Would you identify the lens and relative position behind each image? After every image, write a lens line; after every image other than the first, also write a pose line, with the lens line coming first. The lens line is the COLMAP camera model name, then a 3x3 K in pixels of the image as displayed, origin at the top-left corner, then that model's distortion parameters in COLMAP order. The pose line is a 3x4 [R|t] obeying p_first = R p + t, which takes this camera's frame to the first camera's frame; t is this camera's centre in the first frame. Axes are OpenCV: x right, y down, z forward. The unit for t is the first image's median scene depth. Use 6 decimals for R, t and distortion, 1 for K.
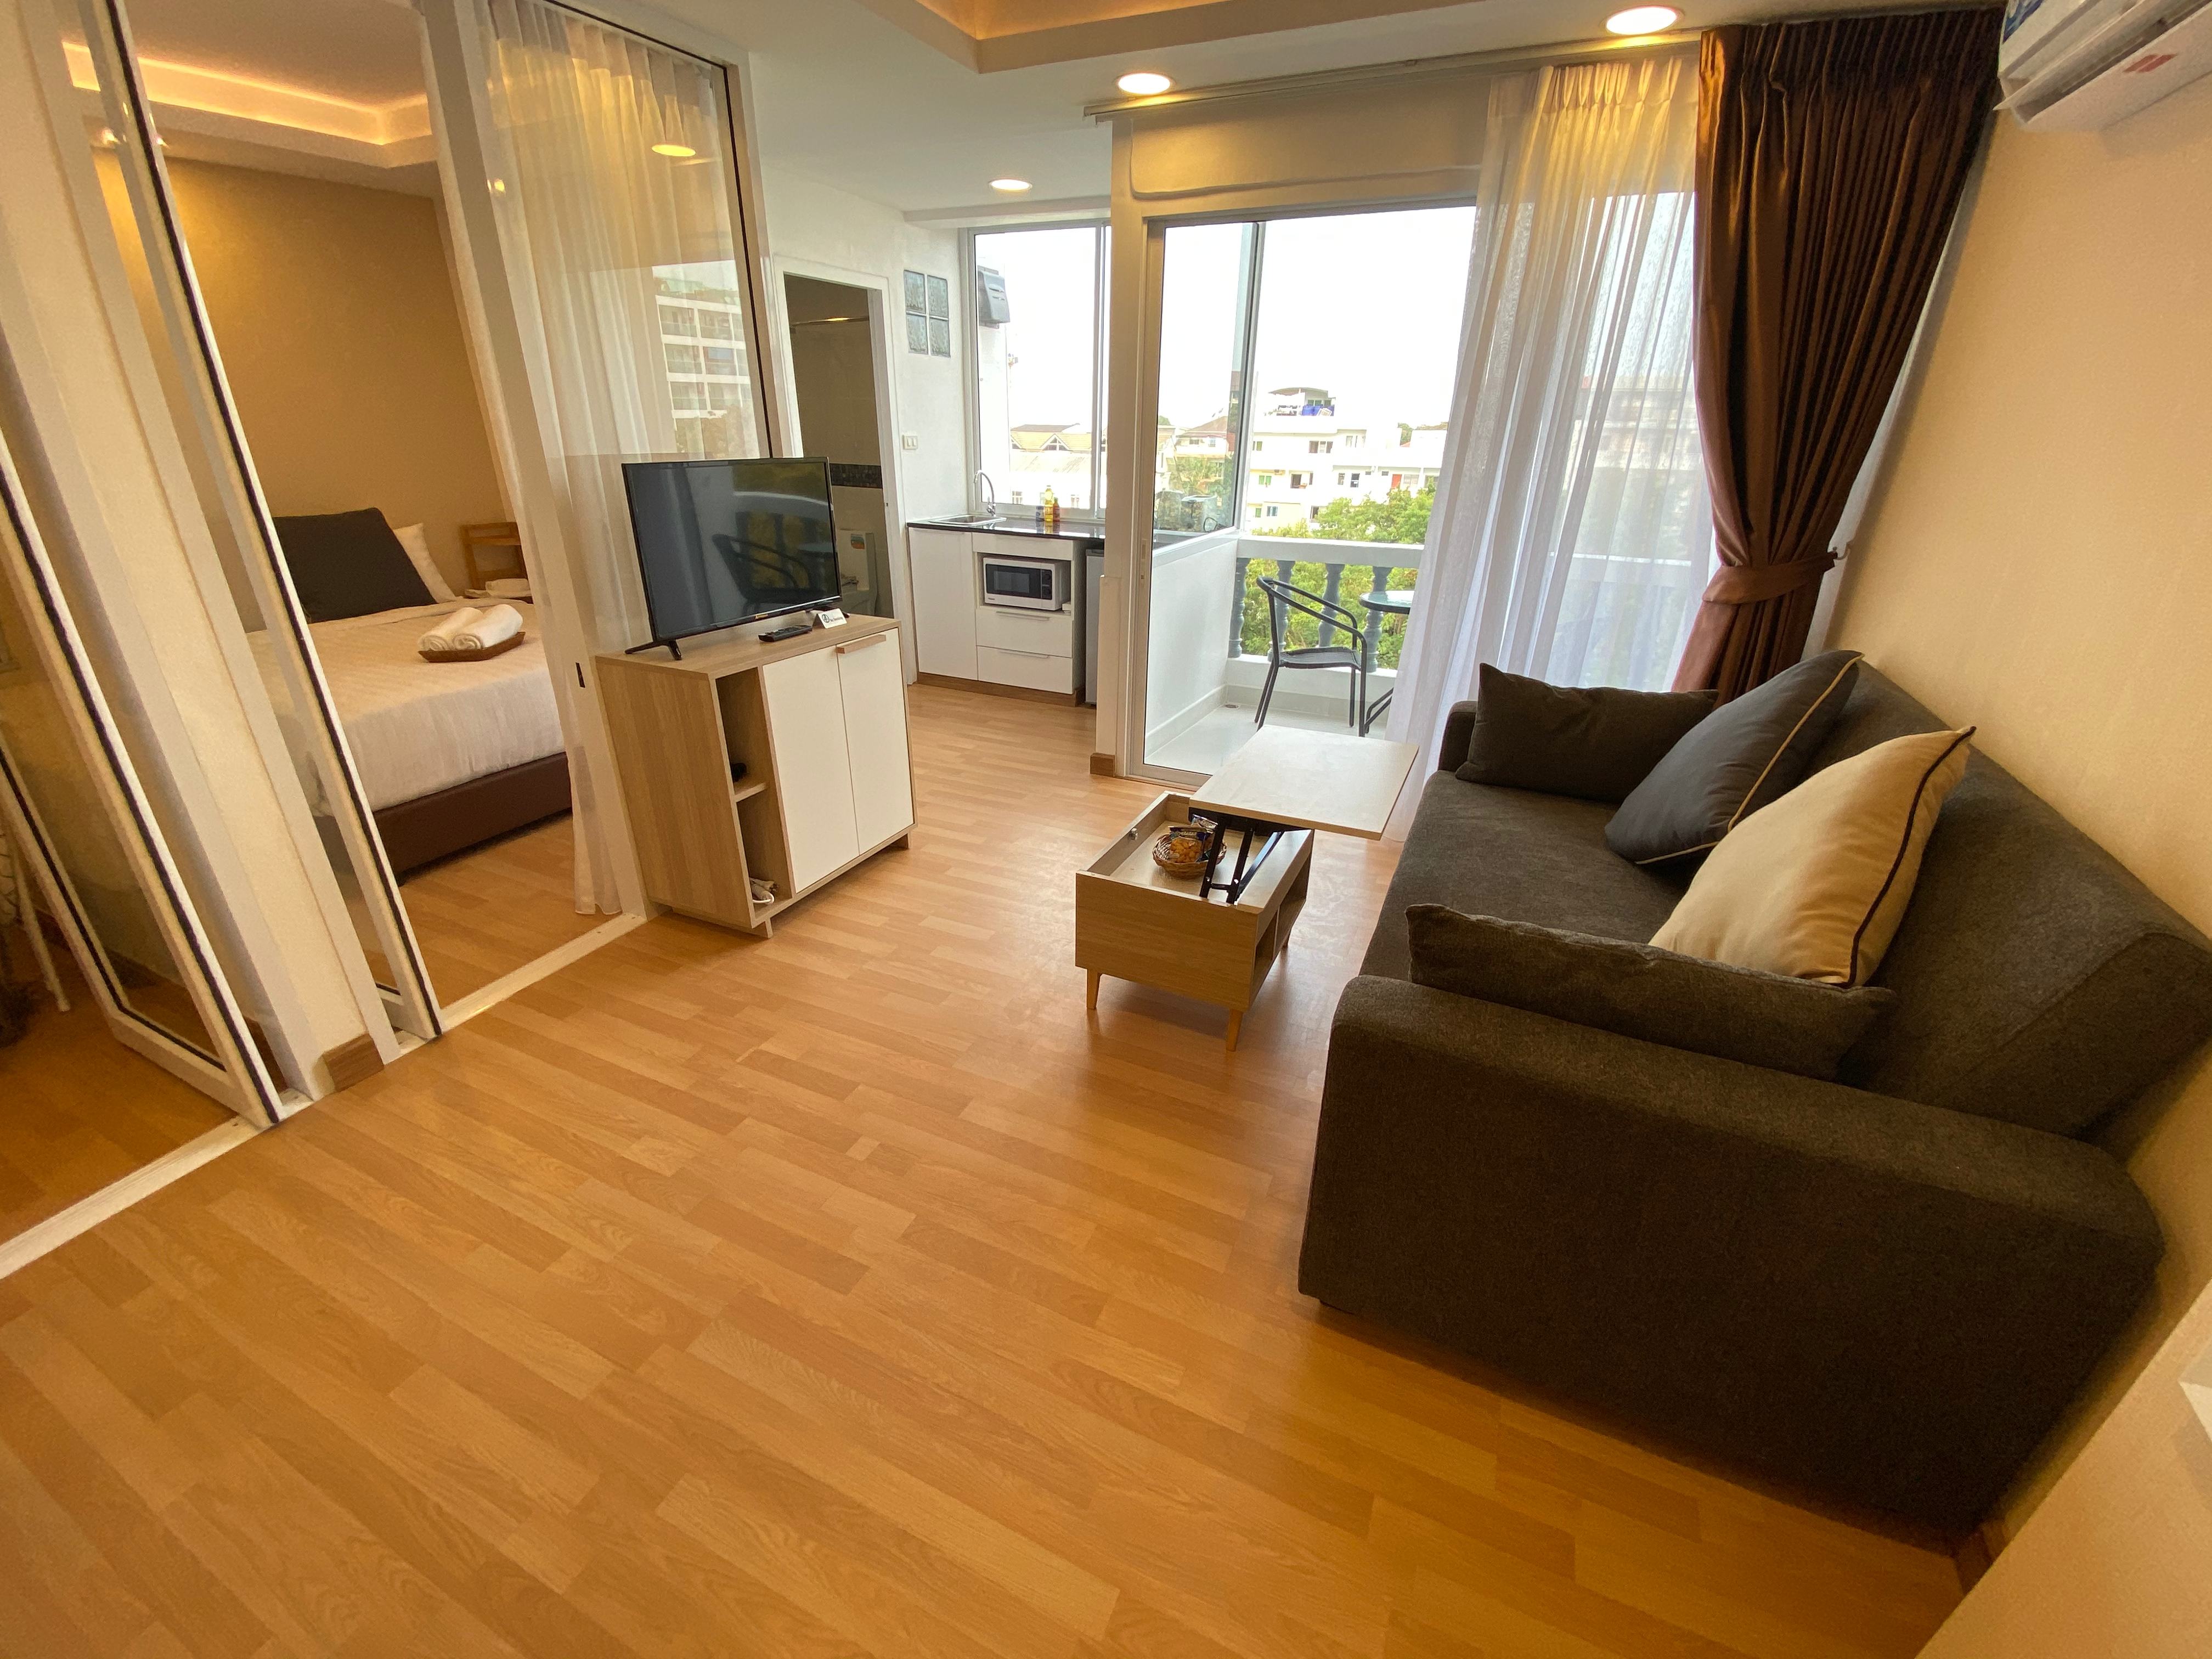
lens RADIAL K [[892.5, 0, 1106.0], [0, 892.5, 829.5], [0, 0, 1]] dist [0.016458, -0.018715]
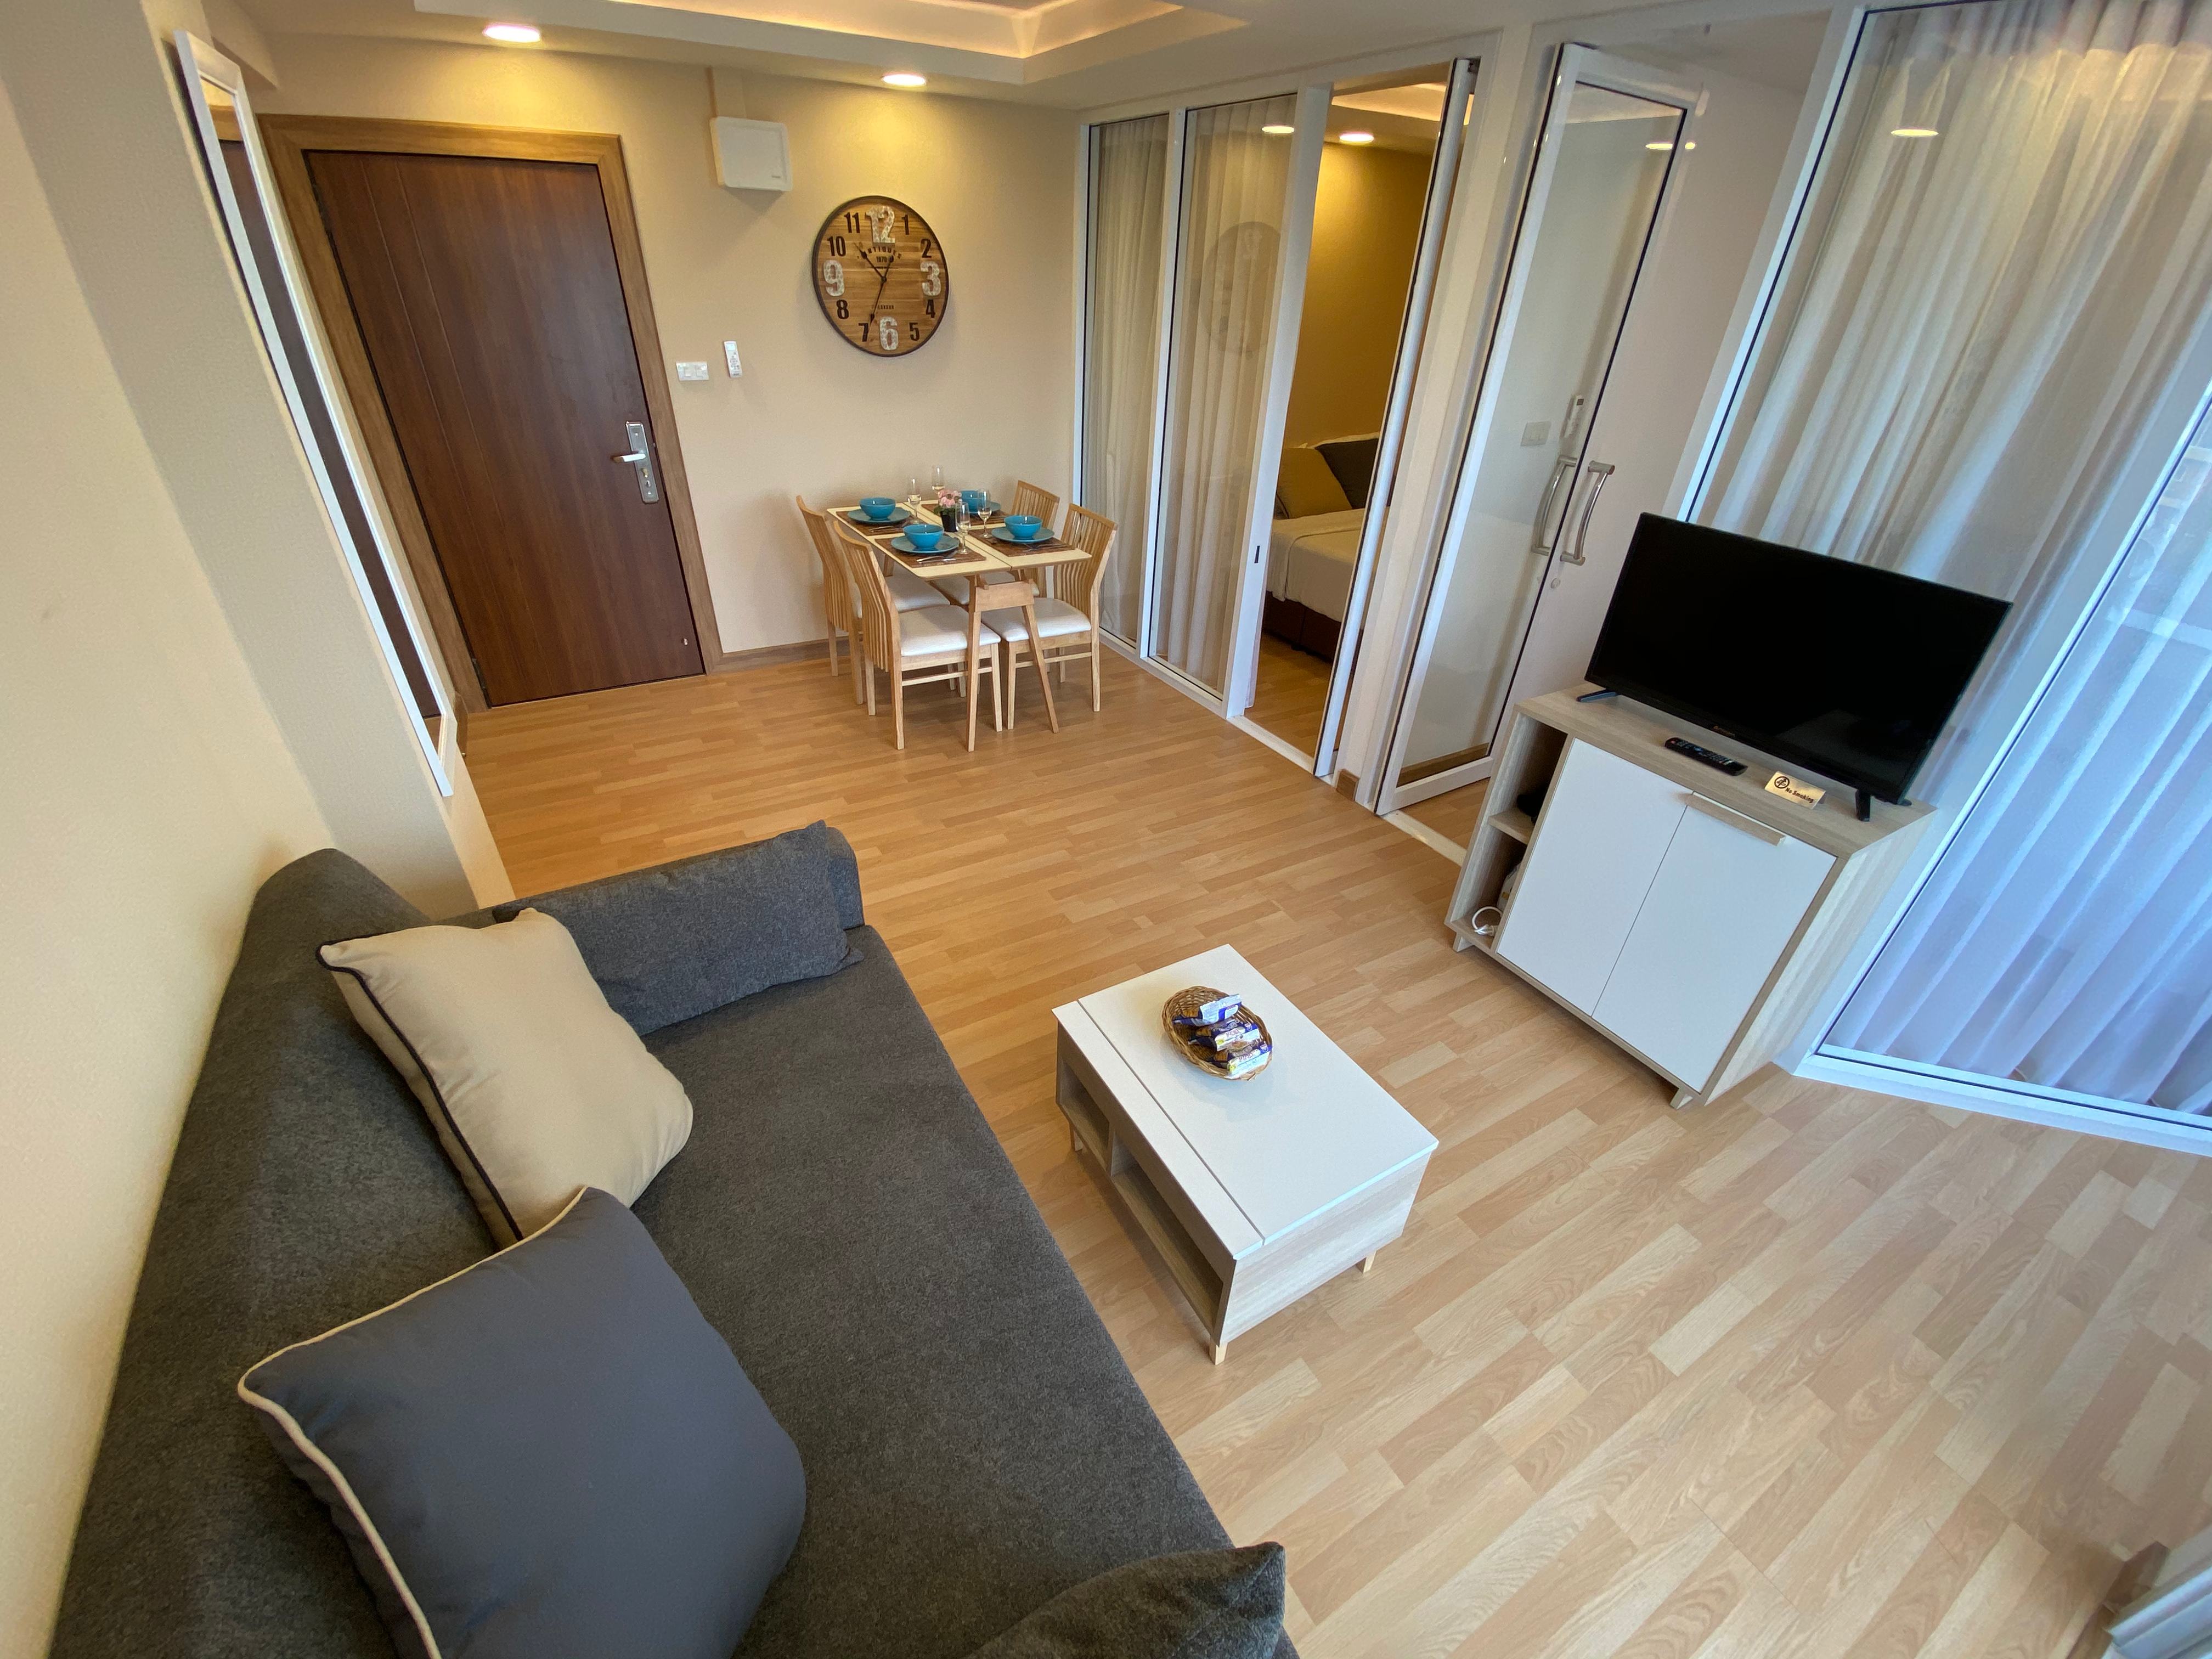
lens RADIAL K [[892.5, 0, 1106.0], [0, 892.5, 829.5], [0, 0, 1]] dist [0.016458, -0.018715]
pose [[-0.588066, 0.396080, -0.705195, 0.615015], [-0.364311, 0.648720, 0.668161, -0.586025], [0.722119, 0.649833, -0.237194, 0.952913]]
